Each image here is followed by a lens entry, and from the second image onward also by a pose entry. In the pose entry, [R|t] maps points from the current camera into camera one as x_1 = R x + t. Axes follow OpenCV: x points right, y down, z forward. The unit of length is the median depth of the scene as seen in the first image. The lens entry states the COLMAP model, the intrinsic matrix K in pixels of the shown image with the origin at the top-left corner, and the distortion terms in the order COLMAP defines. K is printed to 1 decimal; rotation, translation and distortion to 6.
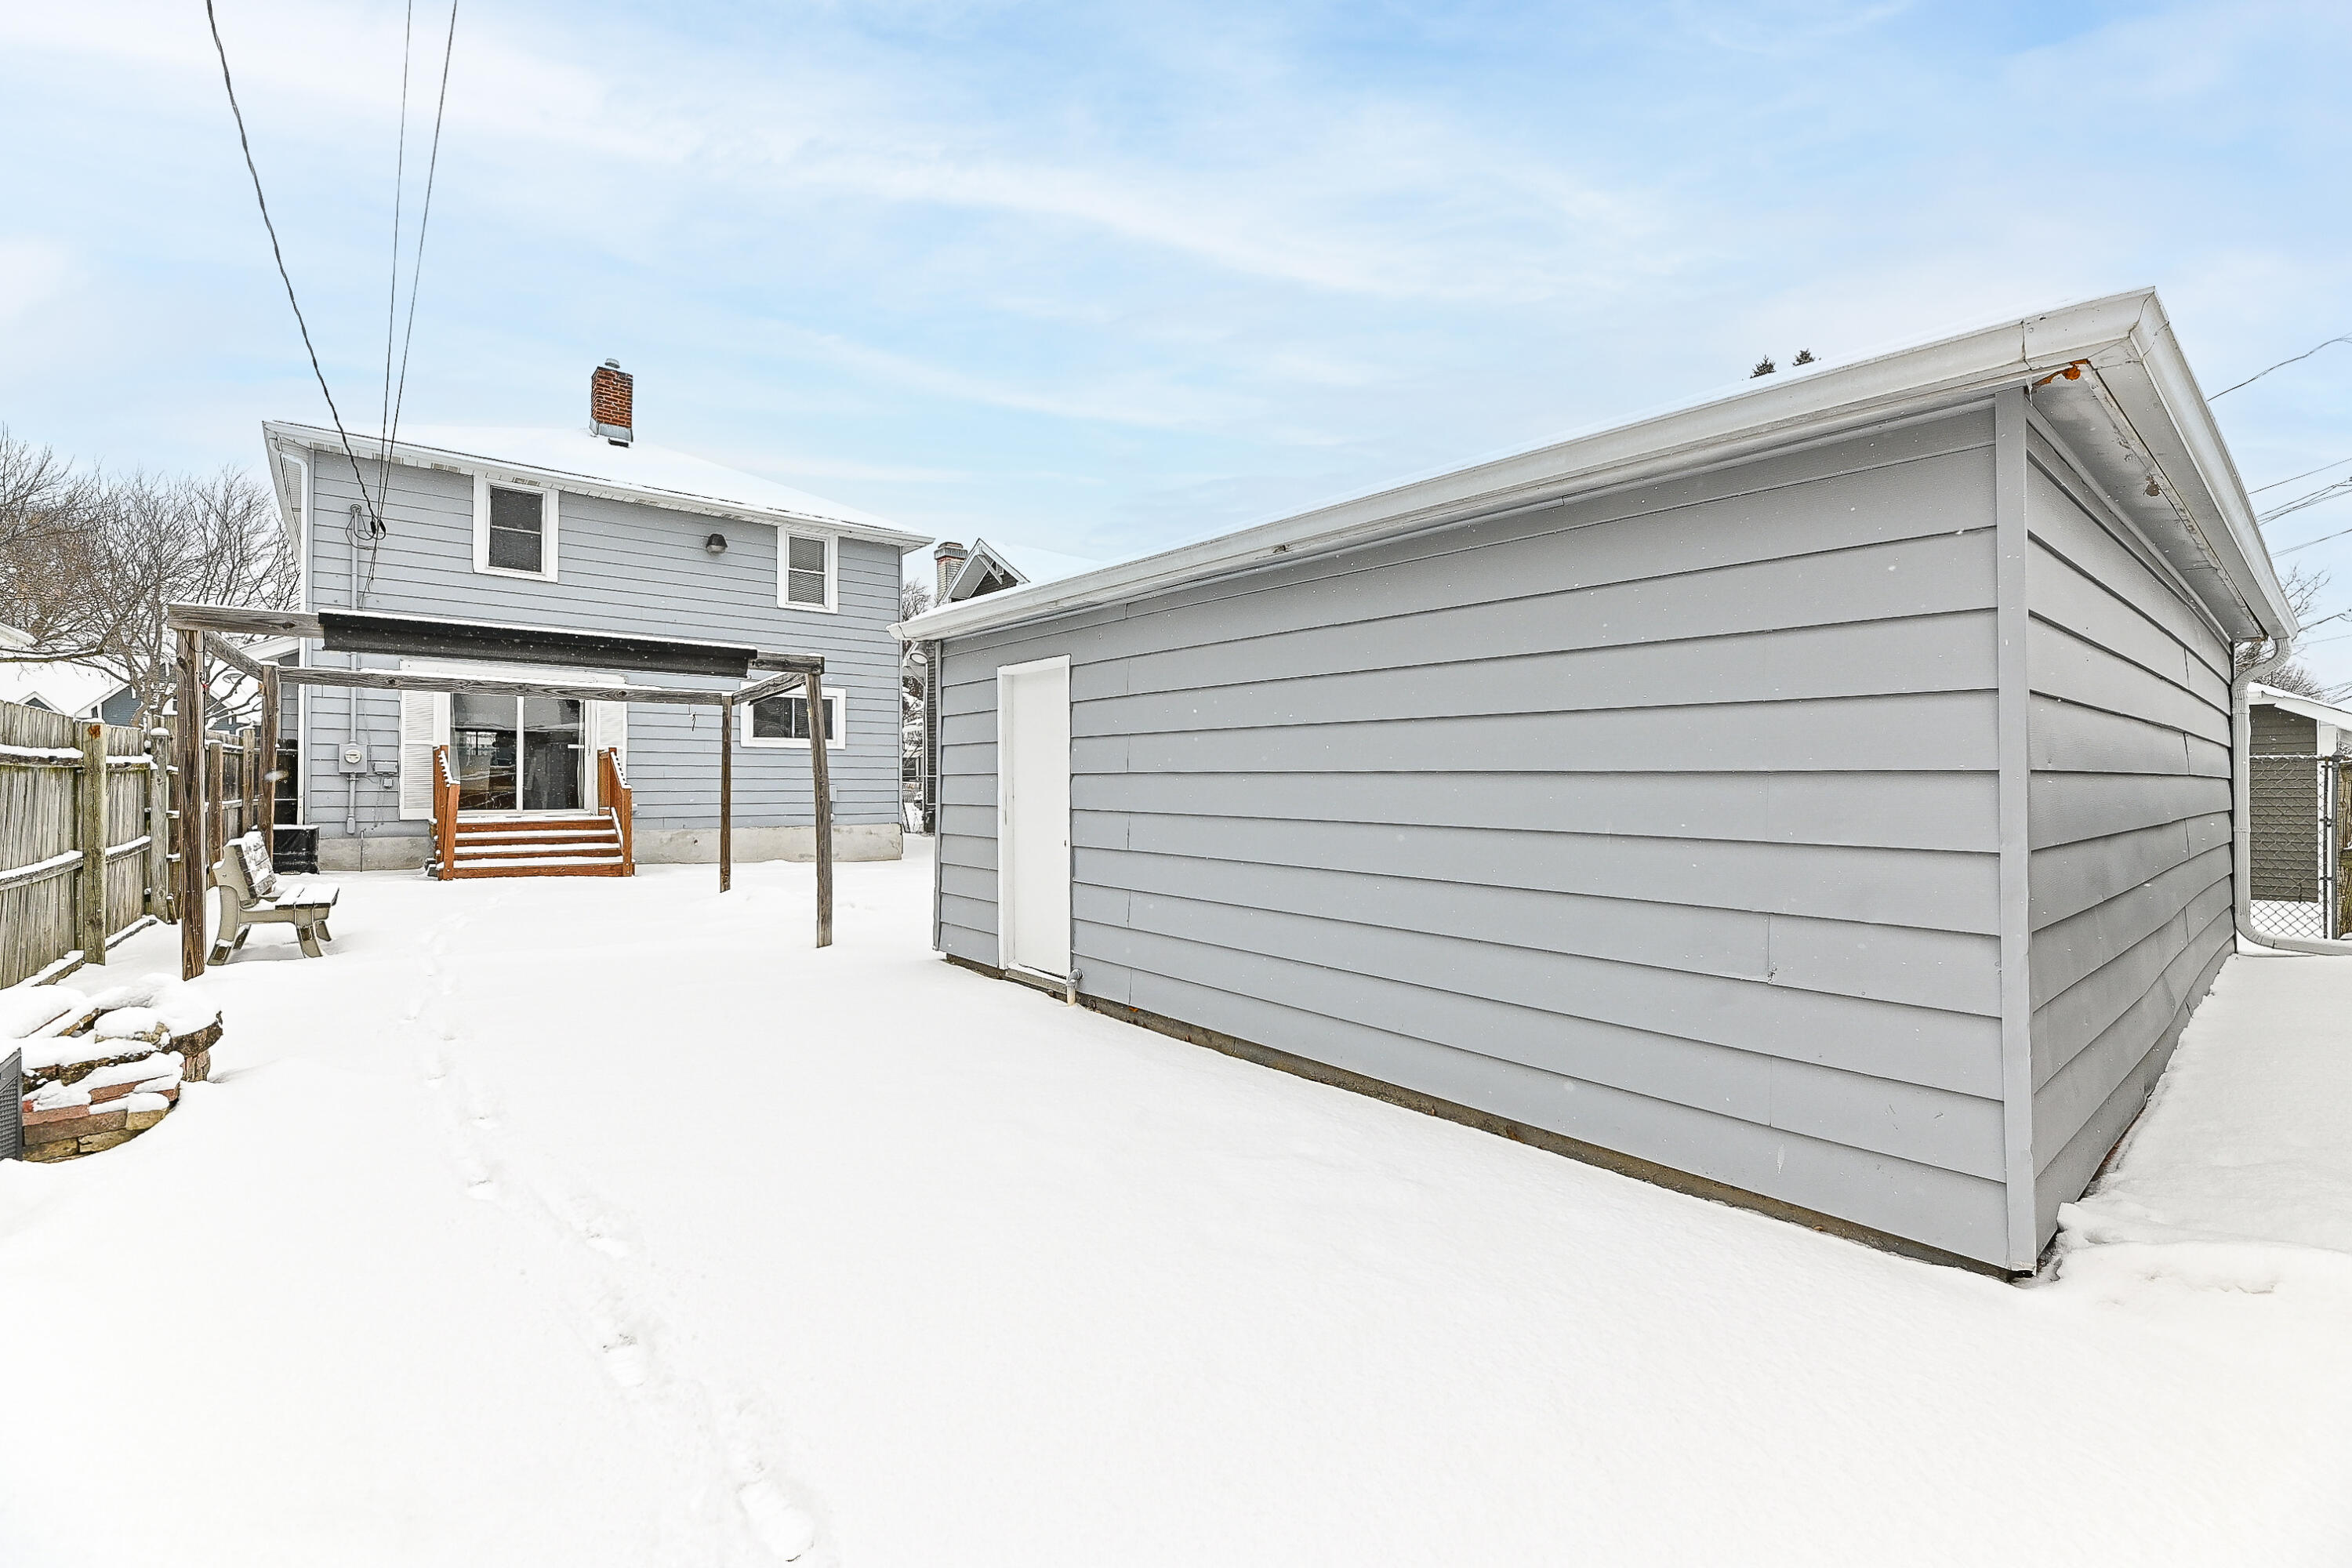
lens RADIAL K [[969.1, 0, 1167.8], [0, 969.1, 760.3], [0, 0, 1]] dist [0.000019, -0.000467]
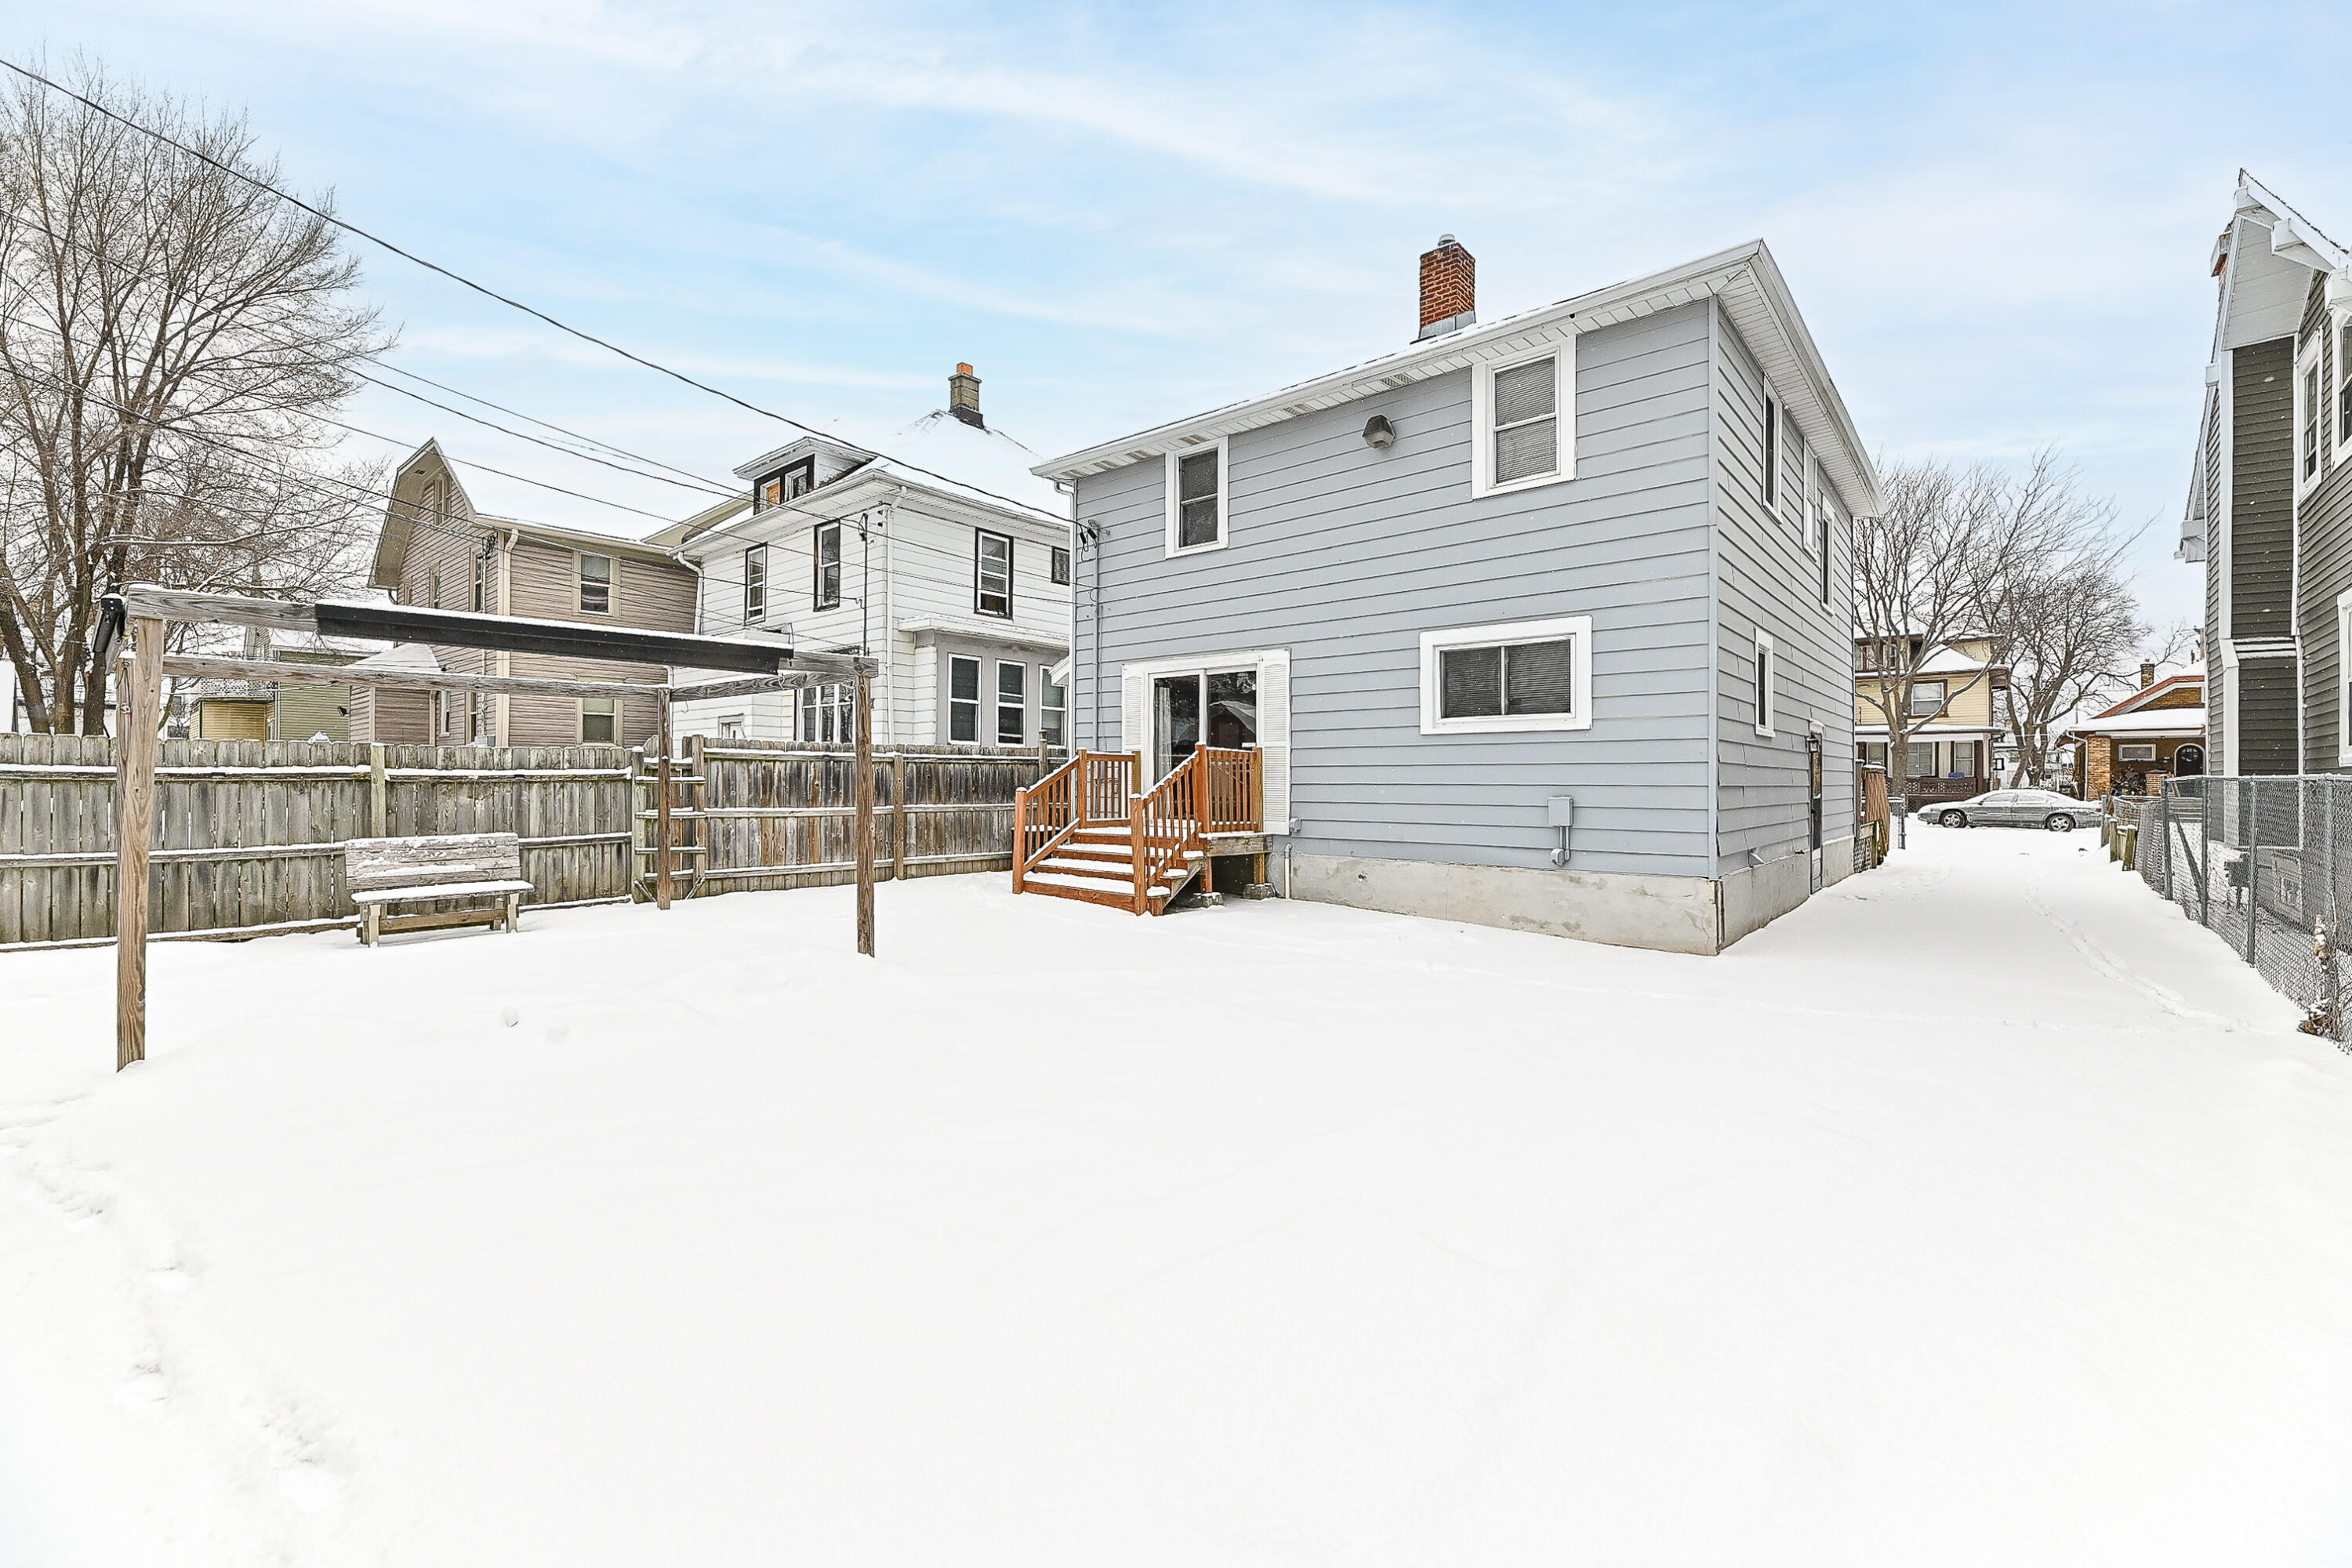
lens RADIAL K [[996.8, 0, 1176.0], [0, 996.8, 784.0], [0, 0, 1]] dist [-0.000351, -0.000180]
pose [[0.165838, 0.000598, -0.986153, 0.190806], [0.020931, 0.999772, 0.004126, 0.012937], [0.985931, -0.021325, 0.165788, 0.770015]]
